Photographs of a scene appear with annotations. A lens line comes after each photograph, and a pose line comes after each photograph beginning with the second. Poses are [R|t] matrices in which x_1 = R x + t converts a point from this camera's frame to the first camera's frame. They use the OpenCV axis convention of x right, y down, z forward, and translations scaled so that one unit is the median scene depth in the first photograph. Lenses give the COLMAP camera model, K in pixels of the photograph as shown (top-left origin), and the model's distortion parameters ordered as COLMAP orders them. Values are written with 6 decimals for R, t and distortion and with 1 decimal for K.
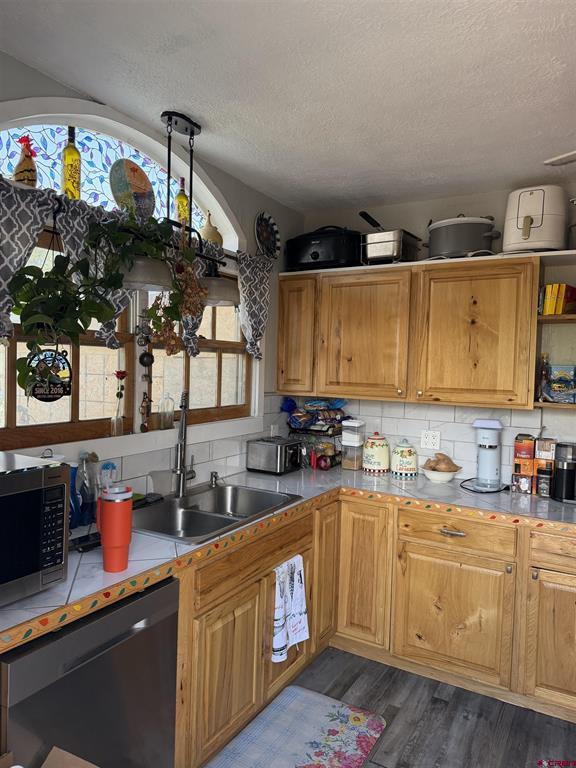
lens RADIAL K [[539.5, 0, 290.7], [0, 539.5, 383.0], [0, 0, 1]] dist [0.041419, -0.048136]
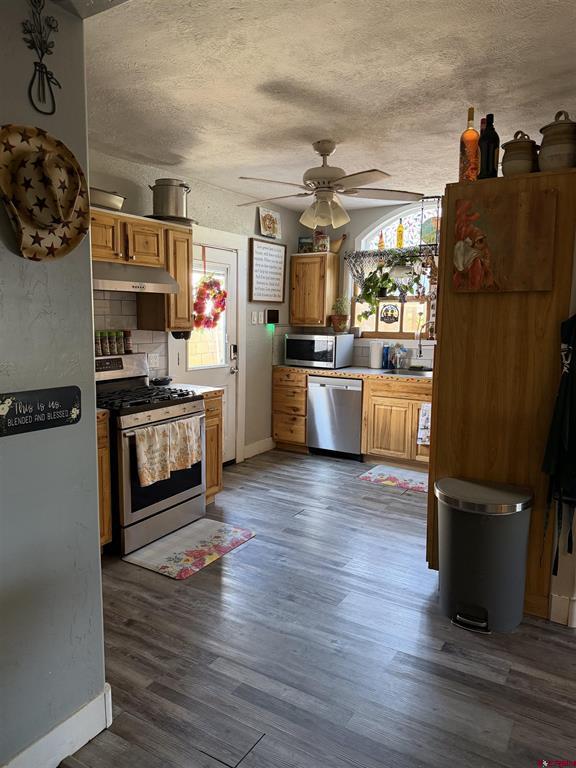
lens RADIAL K [[539.5, 0, 293.7], [0, 539.5, 395.0], [0, 0, 1]] dist [0.041419, -0.048136]
pose [[-0.042603, 0.111999, -0.992795, 2.115689], [-0.049862, 0.992220, 0.114074, 0.094941], [0.997847, 0.054363, -0.036688, 0.569578]]
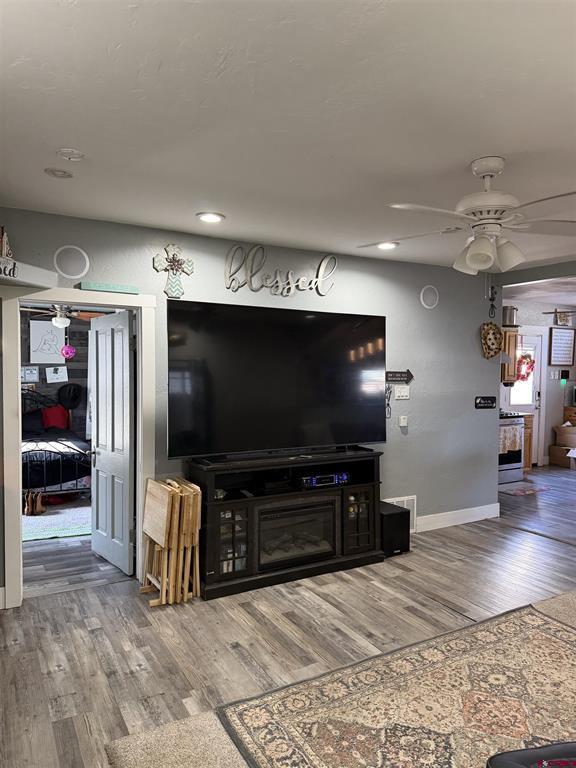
lens RADIAL K [[539.5, 0, 309.3], [0, 539.5, 386.9], [0, 0, 1]] dist [0.041419, -0.048136]
pose [[-0.499535, -0.011719, -0.866214, 3.829944], [-0.054914, 0.998326, 0.018162, 0.142030], [0.864551, 0.056640, -0.499342, 0.721723]]
